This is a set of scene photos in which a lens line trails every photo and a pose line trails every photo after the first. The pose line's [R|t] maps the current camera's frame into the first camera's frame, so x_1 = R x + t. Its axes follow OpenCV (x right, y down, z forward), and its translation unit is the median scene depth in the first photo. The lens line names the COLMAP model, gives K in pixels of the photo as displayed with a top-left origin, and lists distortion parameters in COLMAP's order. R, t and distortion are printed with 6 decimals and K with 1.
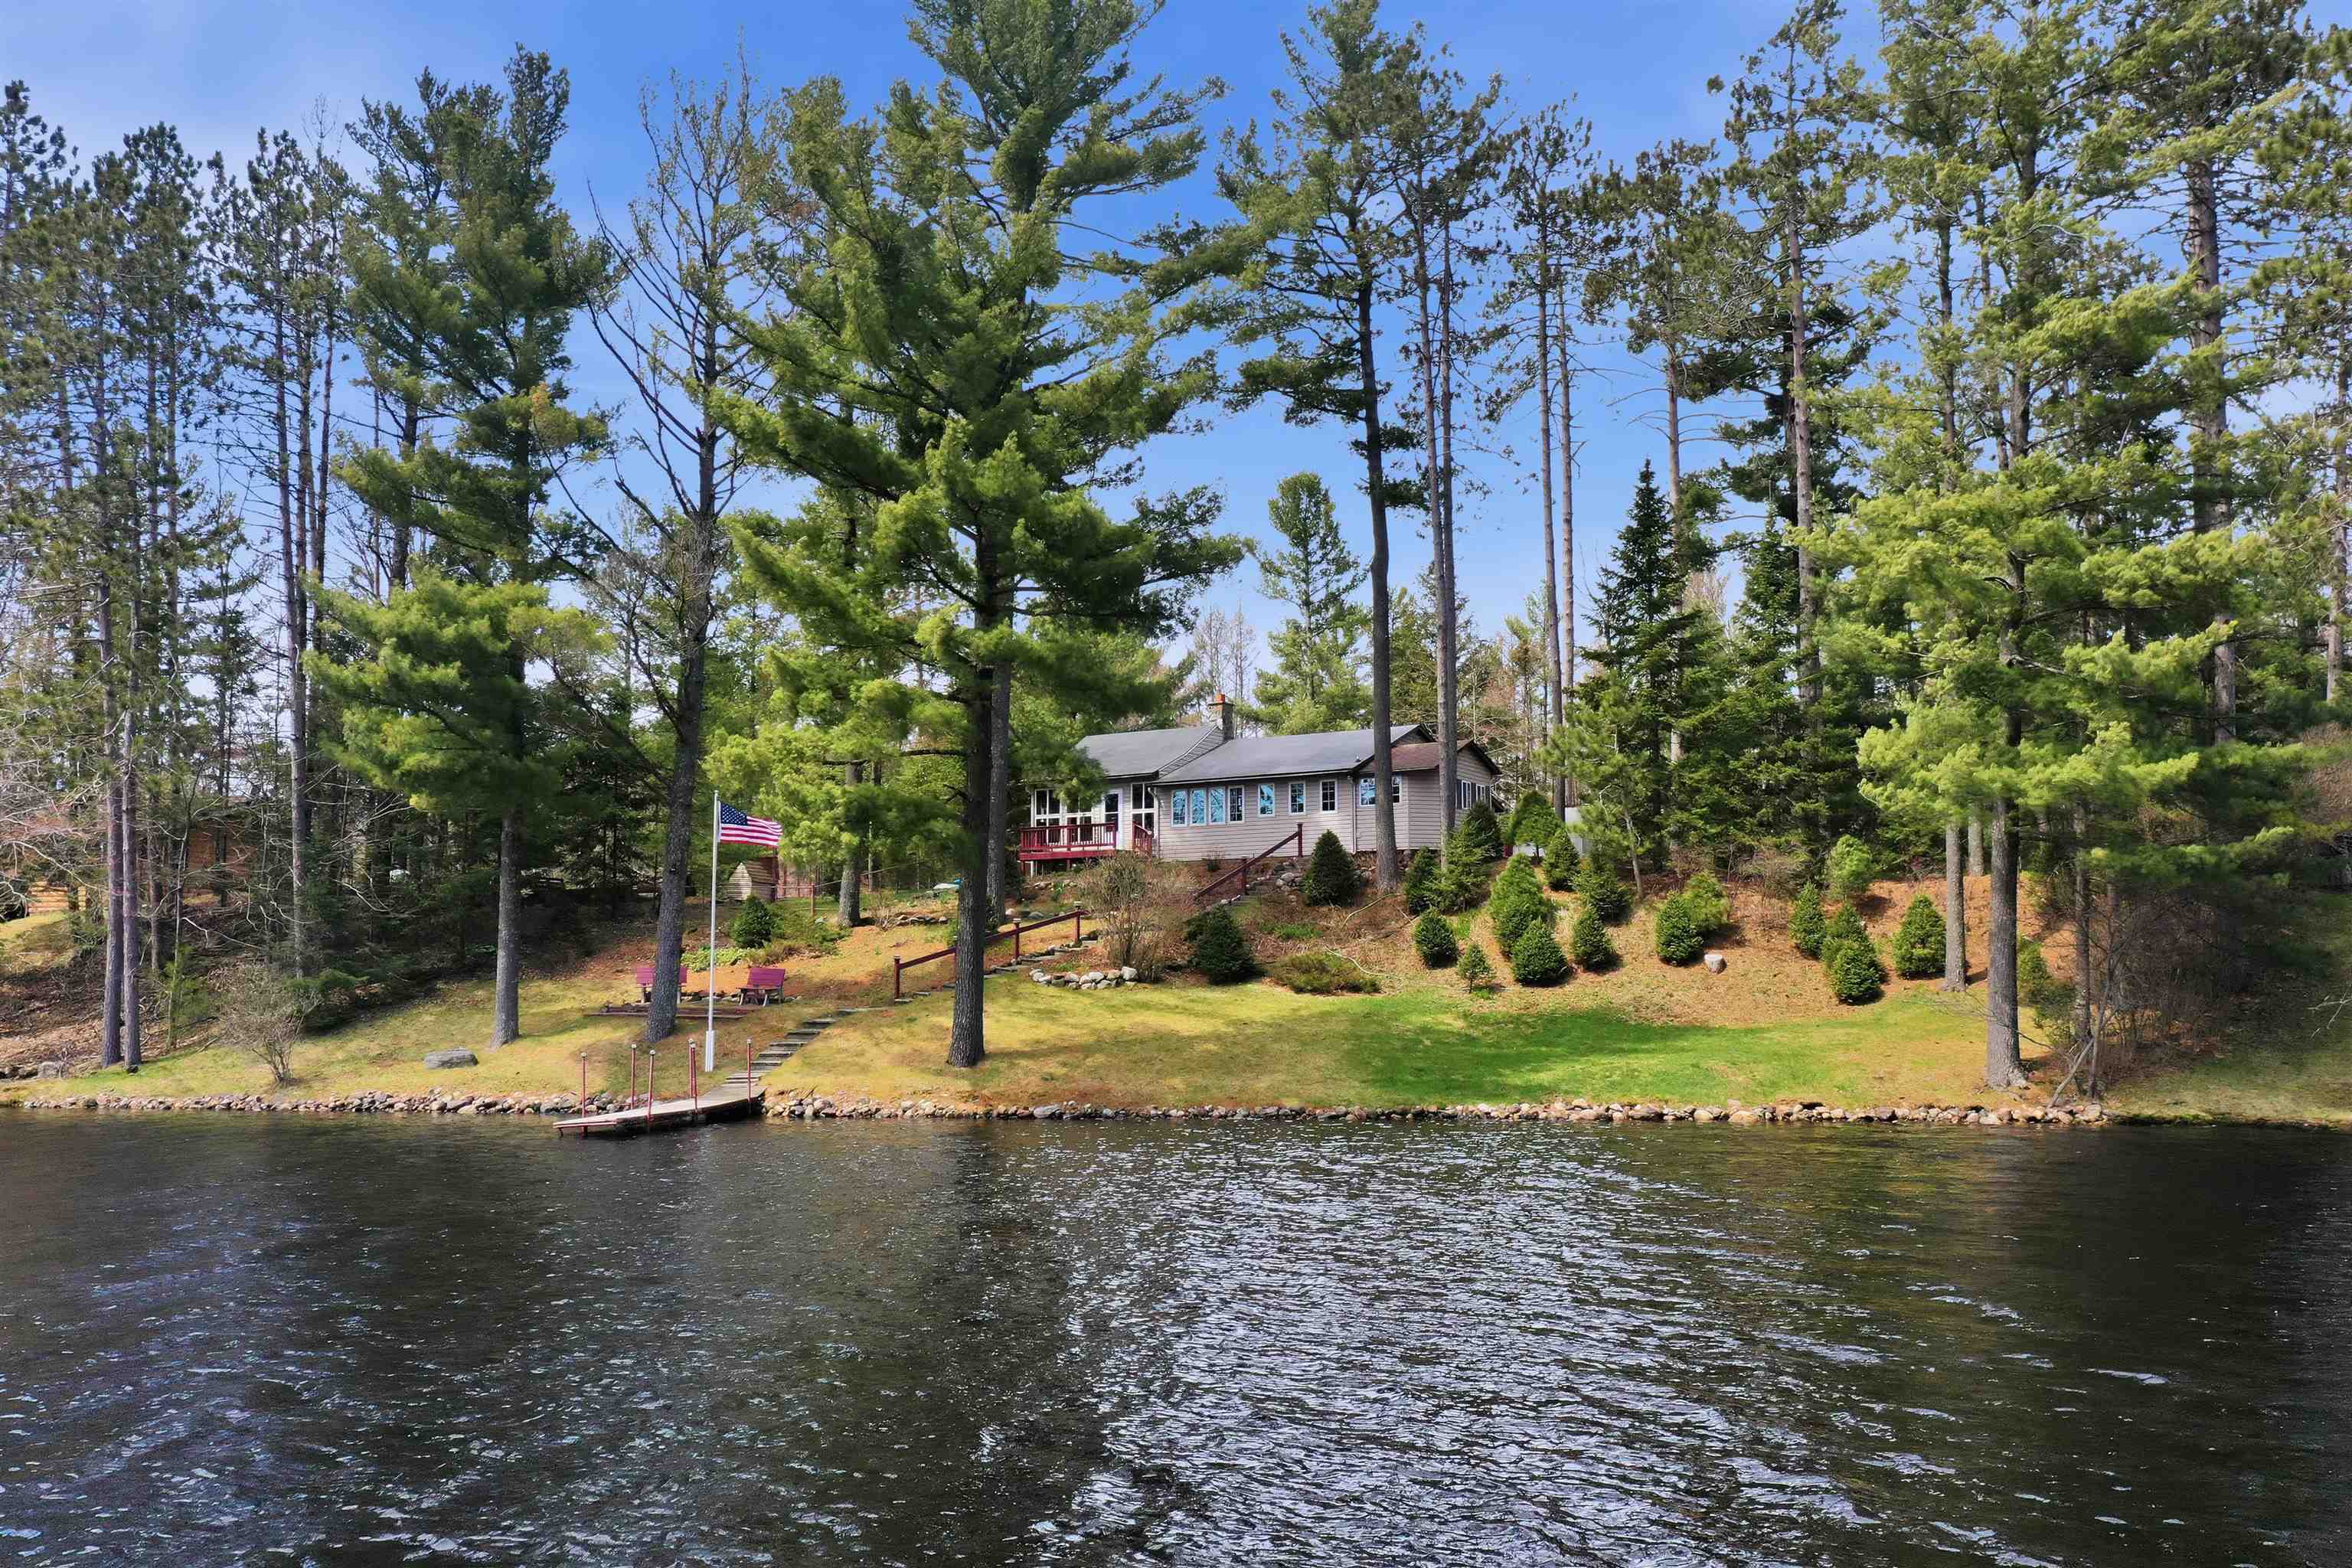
lens RADIAL K [[1867.7, 0, 1176.0], [0, 1867.7, 784.0], [0, 0, 1]] dist [-0.003463, -0.003070]
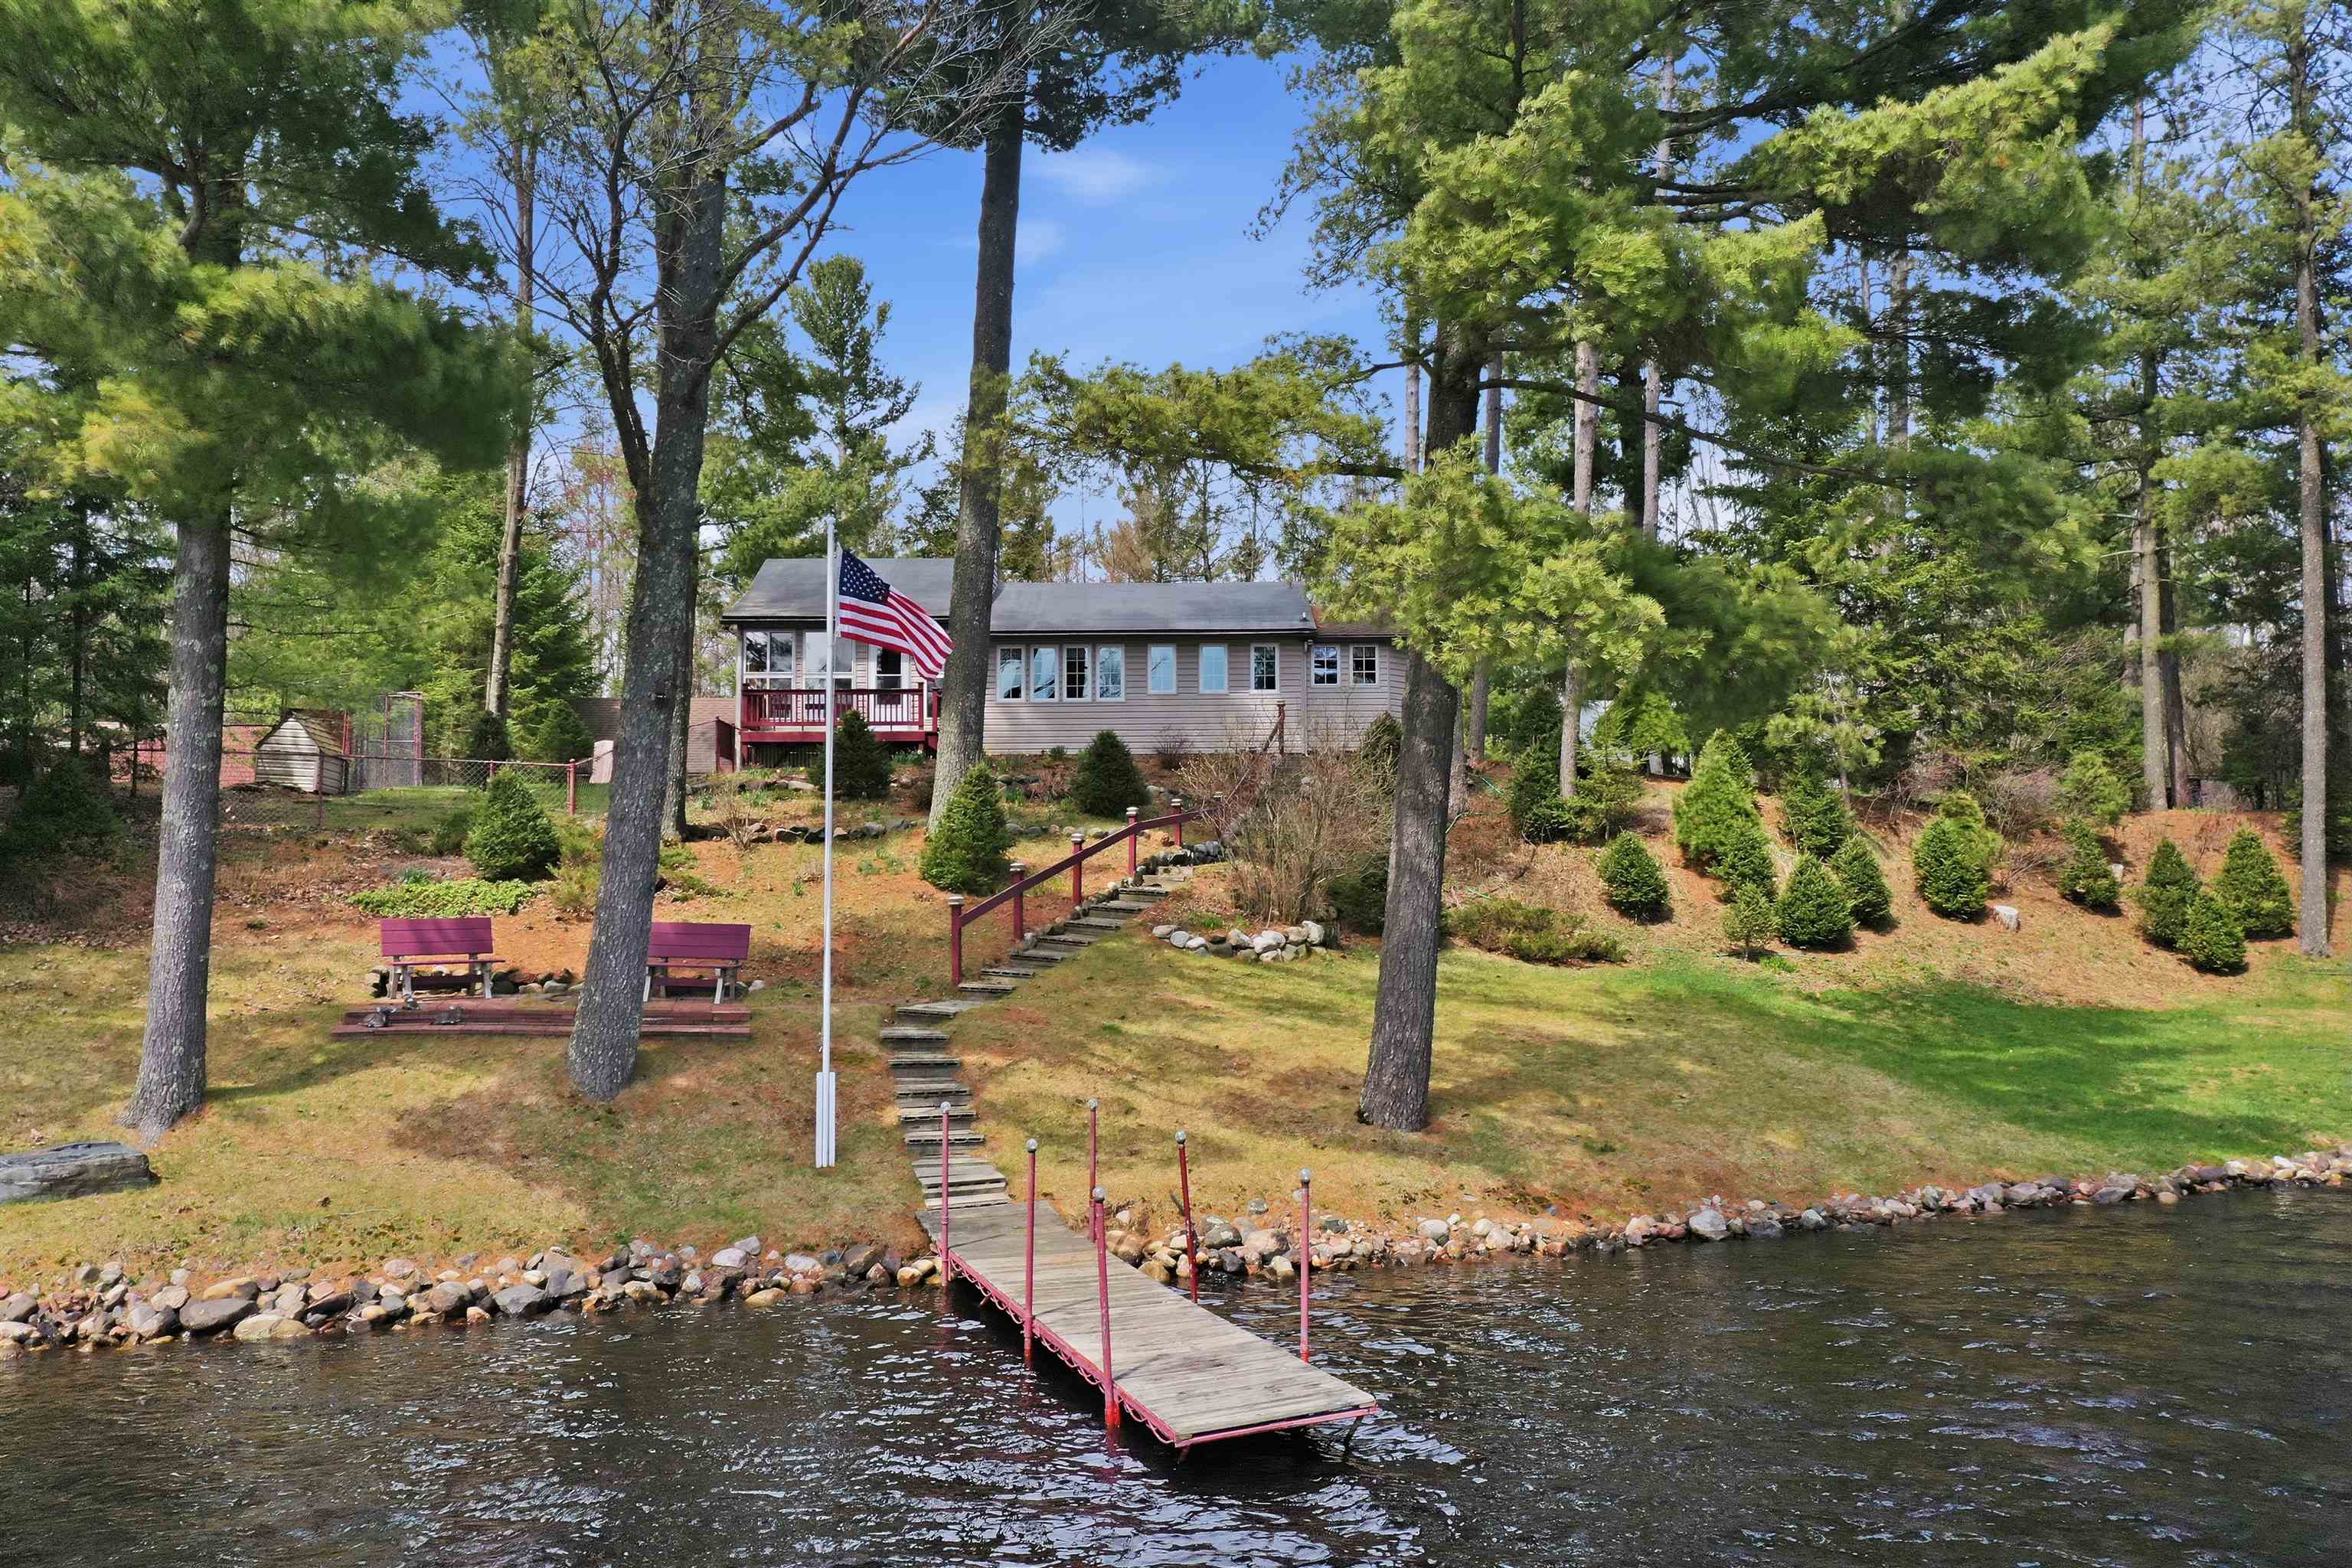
lens RADIAL K [[1867.7, 0, 1176.0], [0, 1867.7, 784.0], [0, 0, 1]] dist [-0.003463, -0.003070]
pose [[0.869565, 0.039888, 0.492204, -0.348572], [-0.056161, 0.998254, 0.018319, 0.047783], [-0.490614, -0.043572, 0.870287, 0.524373]]
